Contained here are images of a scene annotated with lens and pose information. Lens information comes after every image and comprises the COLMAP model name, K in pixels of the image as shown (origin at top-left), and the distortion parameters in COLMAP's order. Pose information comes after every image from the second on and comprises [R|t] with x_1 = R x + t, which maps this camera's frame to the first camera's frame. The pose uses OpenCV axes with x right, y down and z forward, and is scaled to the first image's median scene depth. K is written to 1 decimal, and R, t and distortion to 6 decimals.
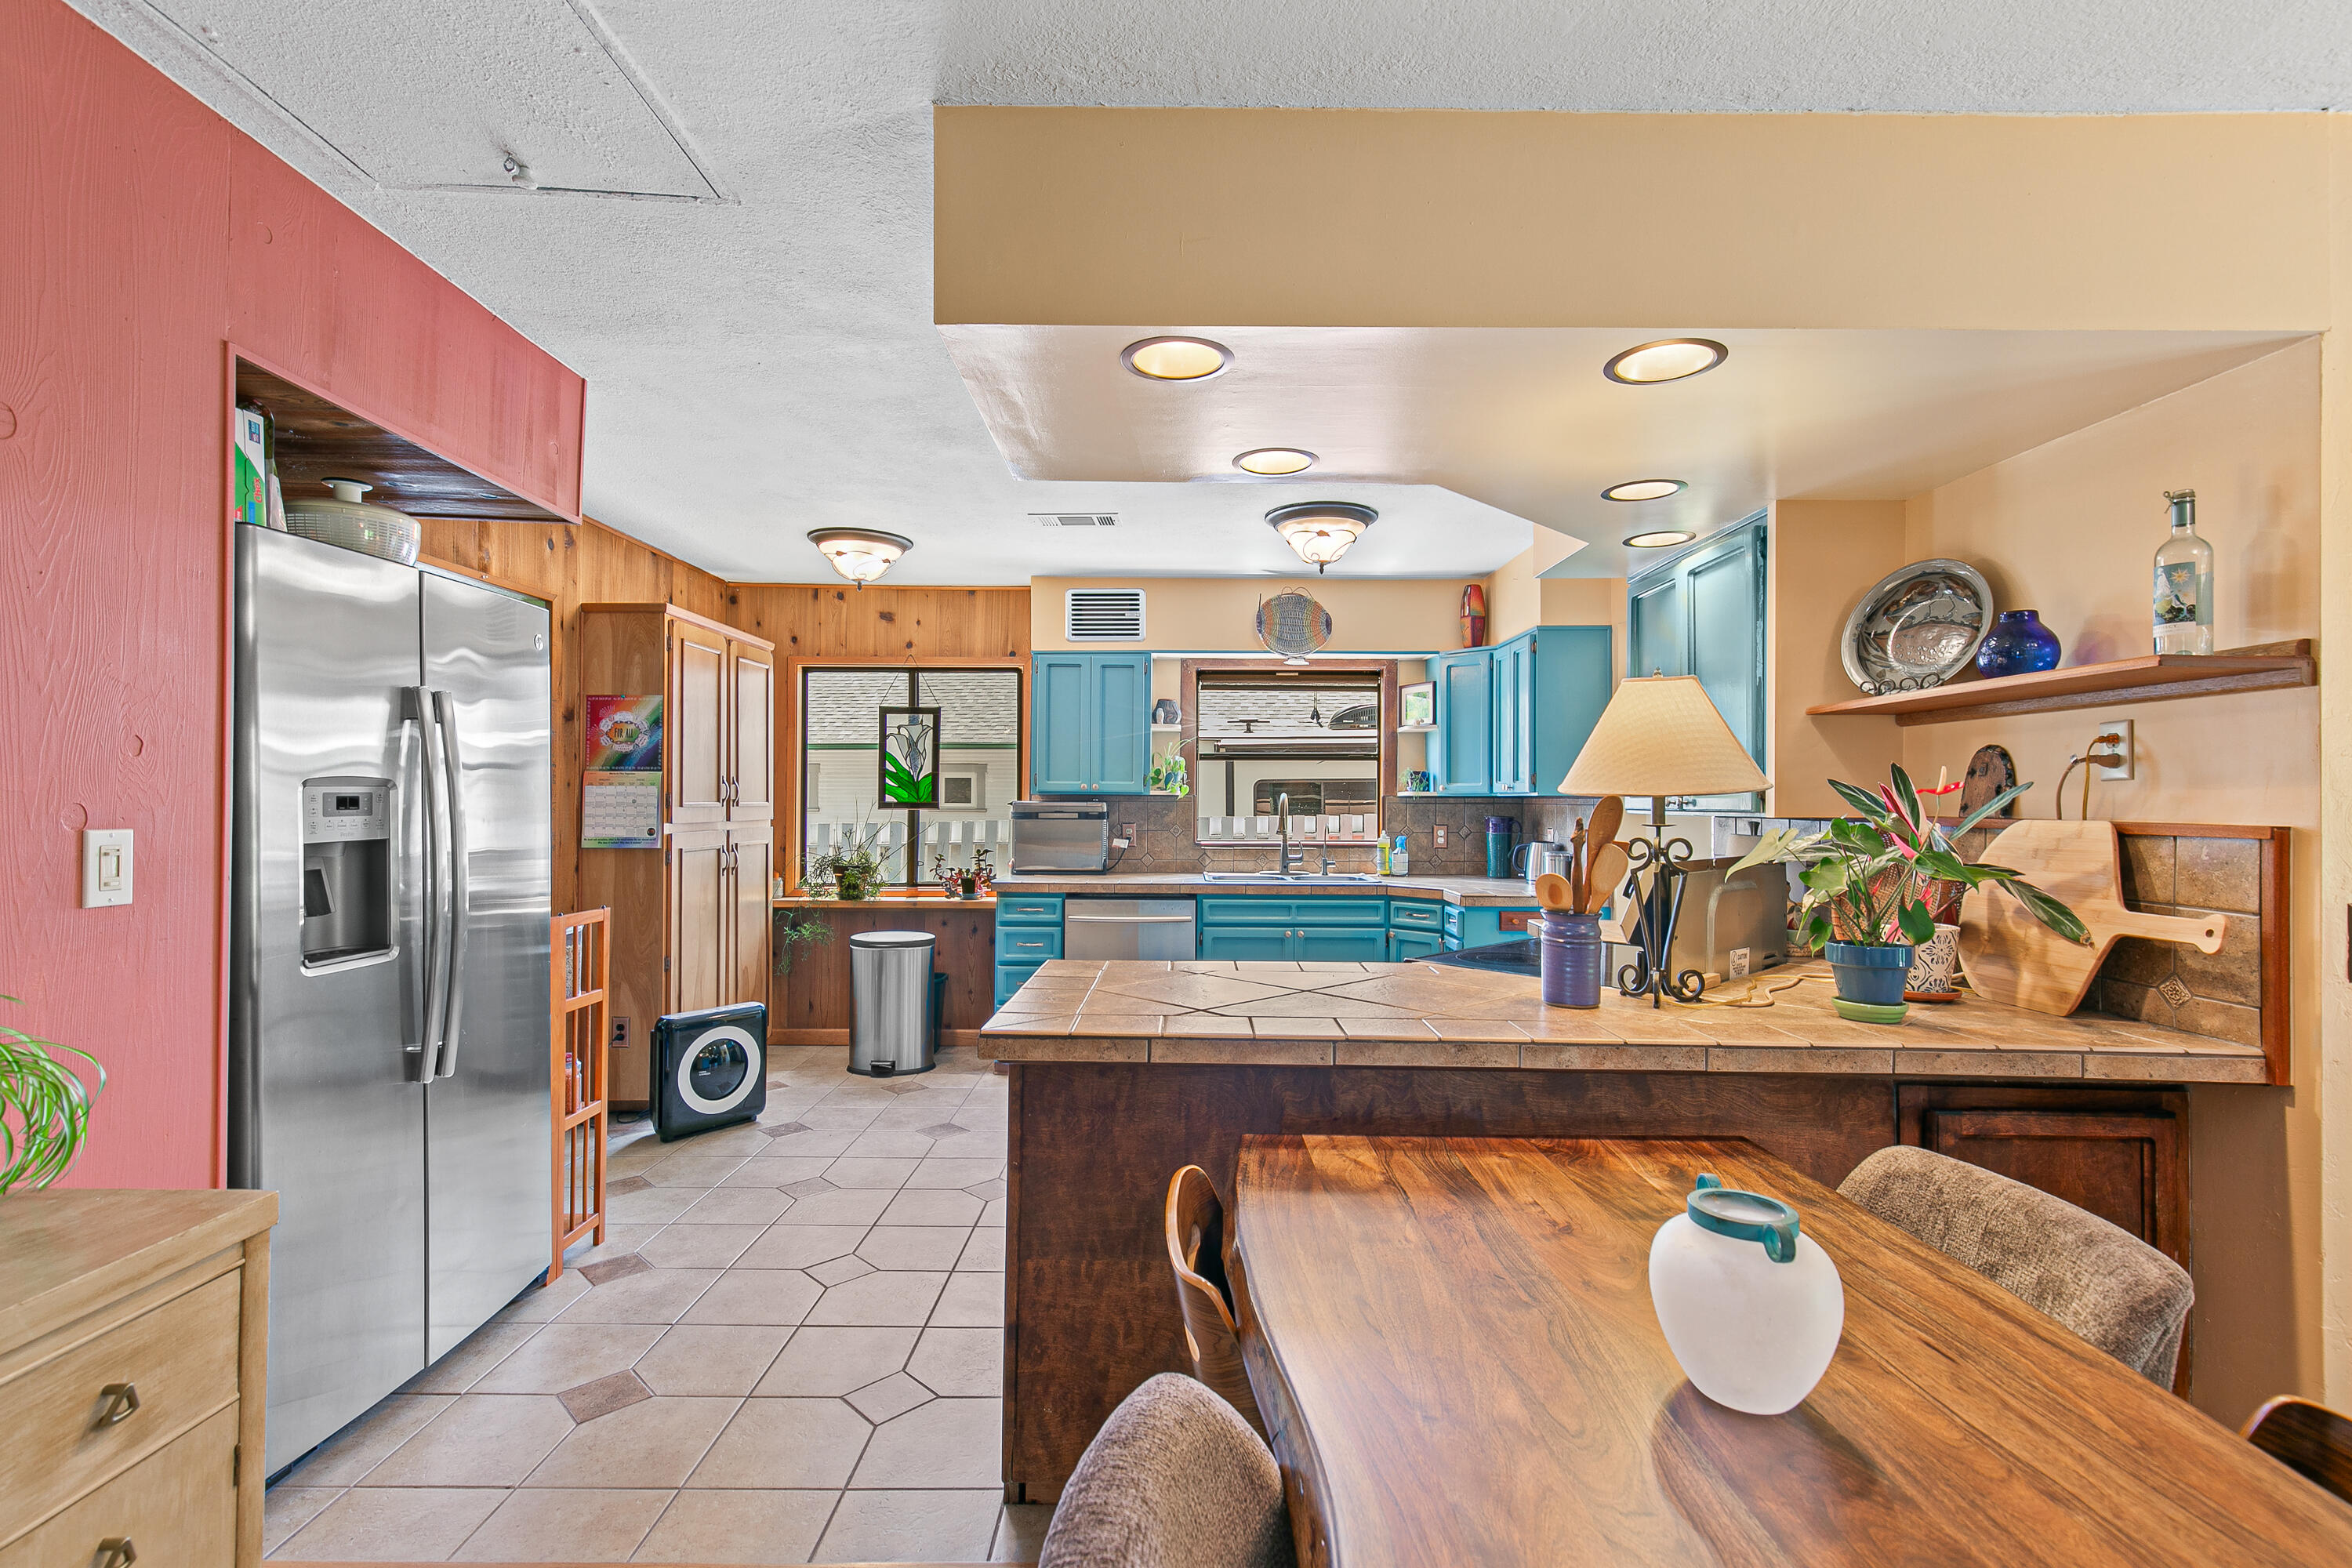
lens RADIAL K [[1067.0, 0, 1189.6], [0, 1067.0, 776.2], [0, 0, 1]] dist [0.014902, -0.002809]
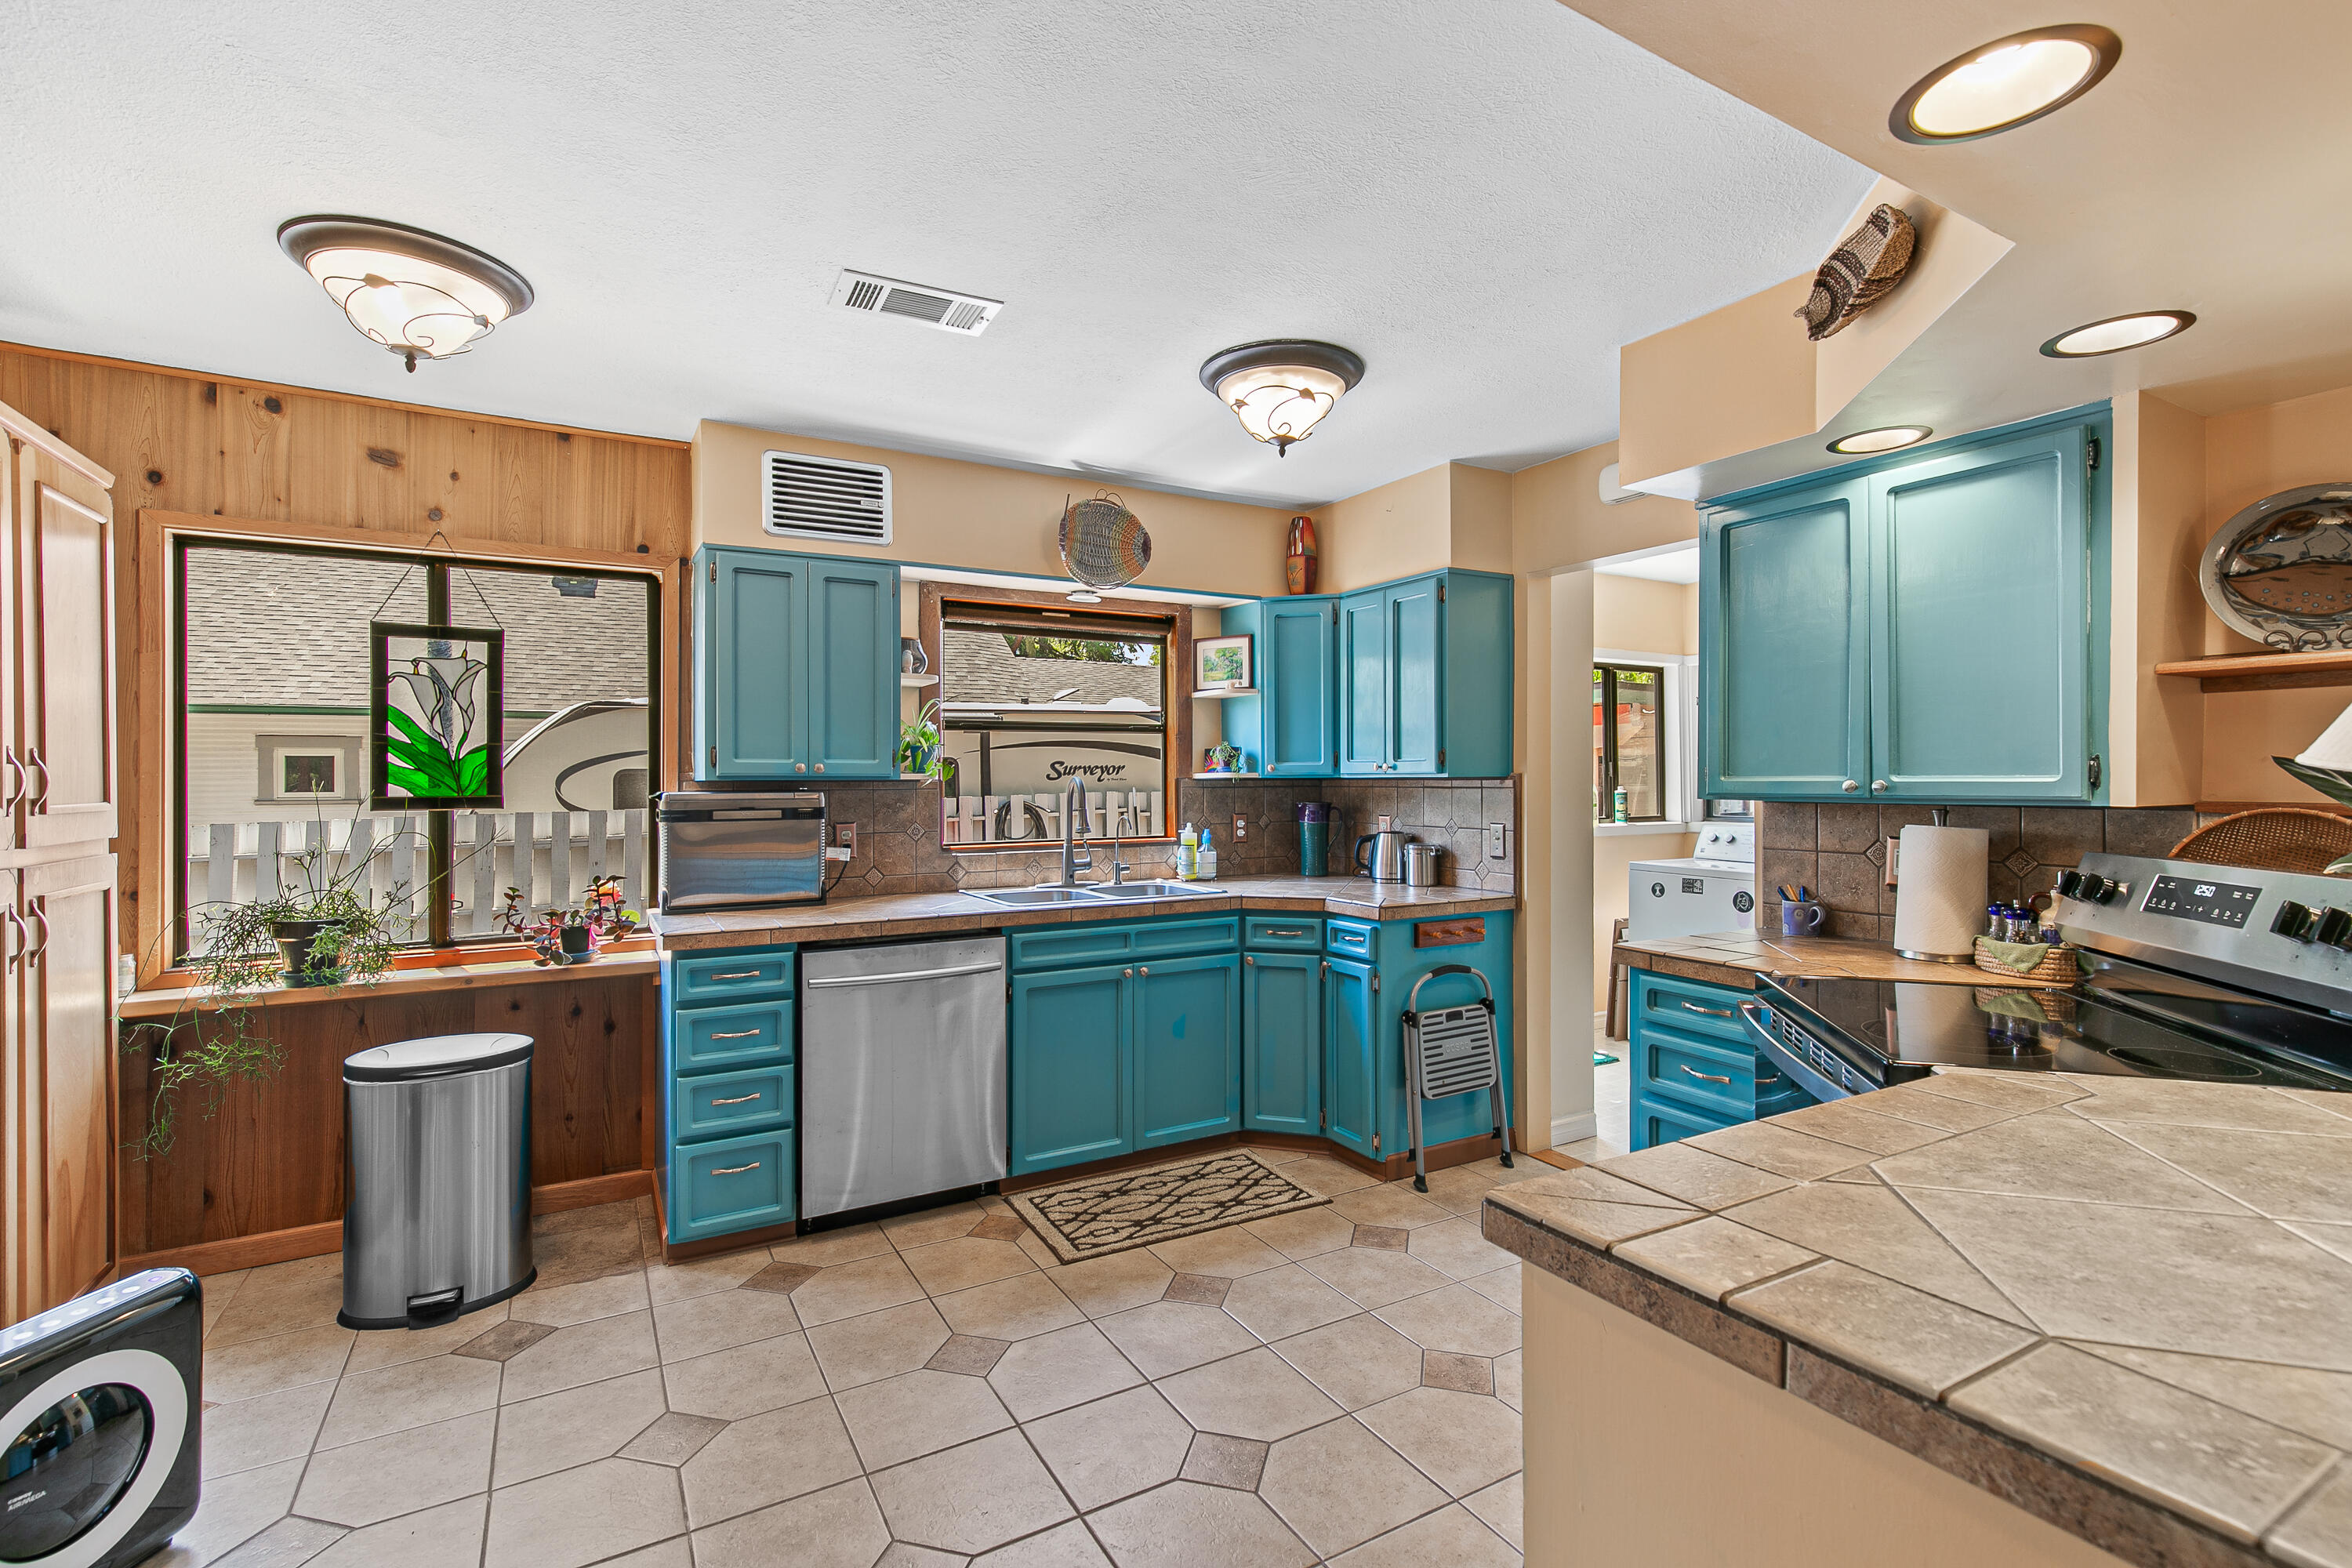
lens RADIAL K [[1067.0, 0, 1189.7], [0, 1067.0, 767.1], [0, 0, 1]] dist [0.014902, -0.002809]
pose [[0.869244, -0.003380, 0.494372, -0.207395], [-0.002054, 0.999943, 0.010448, 0.002153], [-0.494379, -0.010098, 0.869188, 0.332302]]
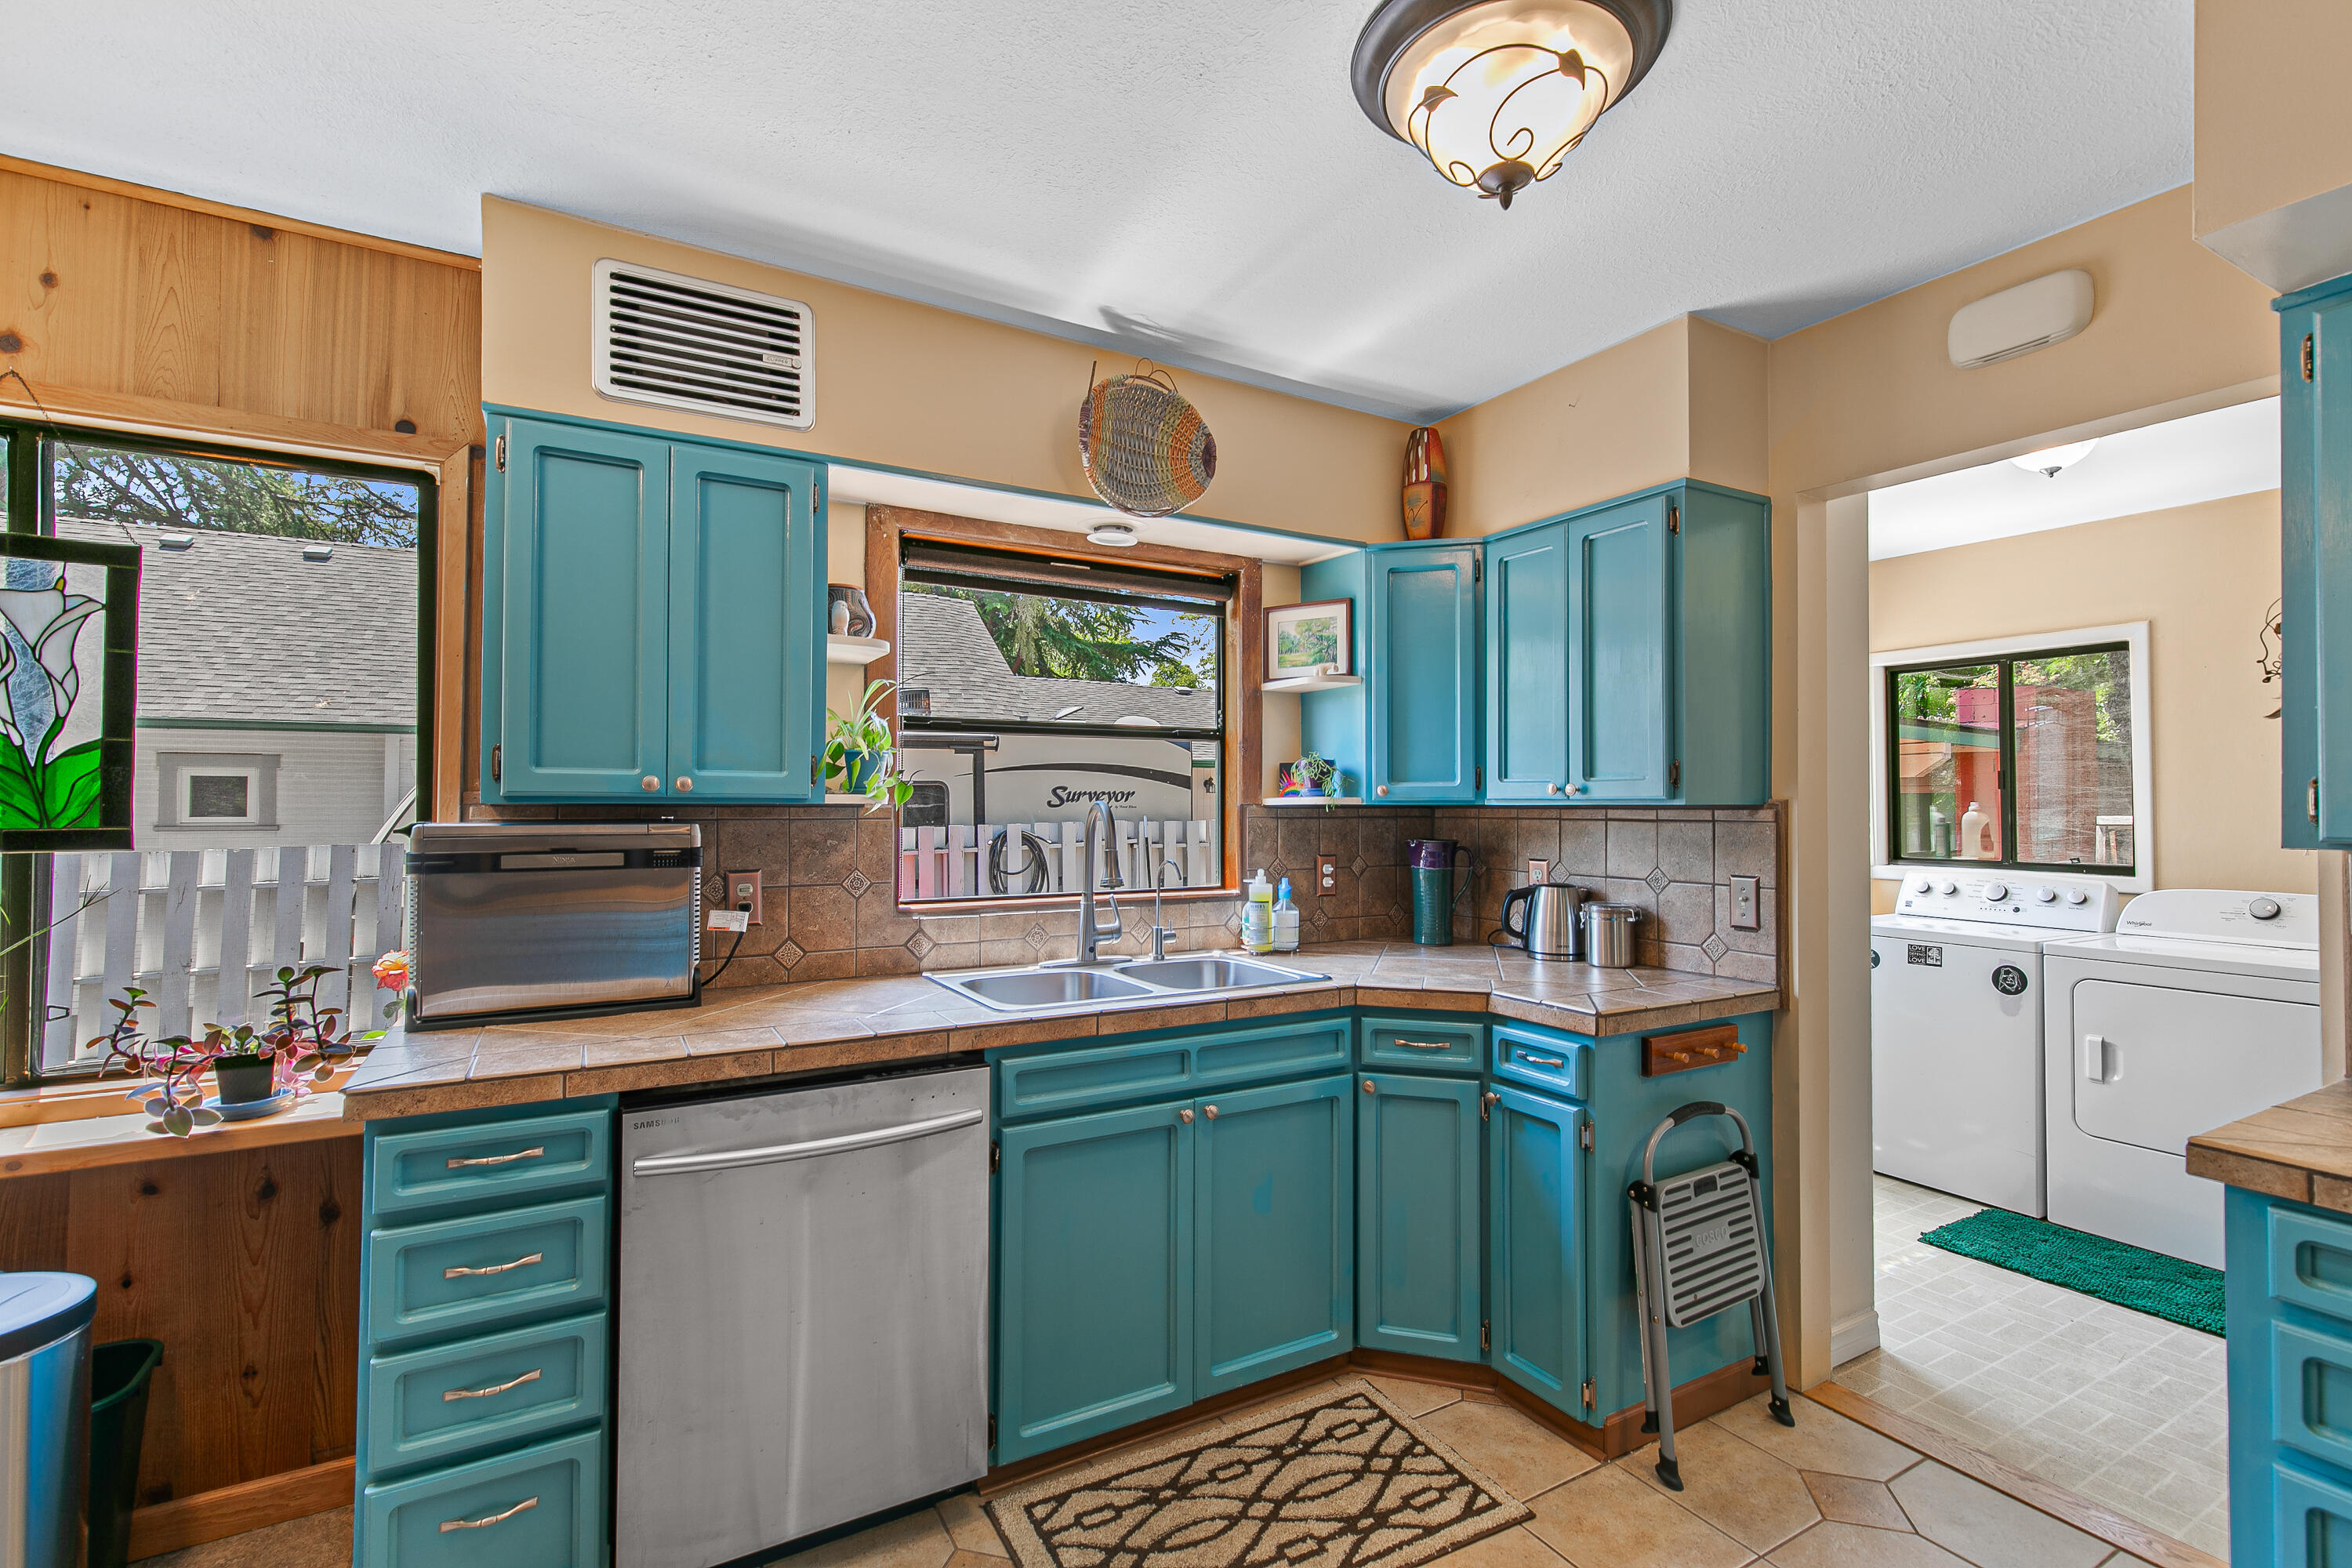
lens RADIAL K [[1067.0, 0, 1187.2], [0, 1067.0, 784.6], [0, 0, 1]] dist [0.014902, -0.002809]
pose [[0.869426, 0.006218, 0.494023, -0.119106], [-0.007270, 0.999974, 0.000209, 0.008412], [-0.494009, -0.003774, 0.869449, 0.565296]]
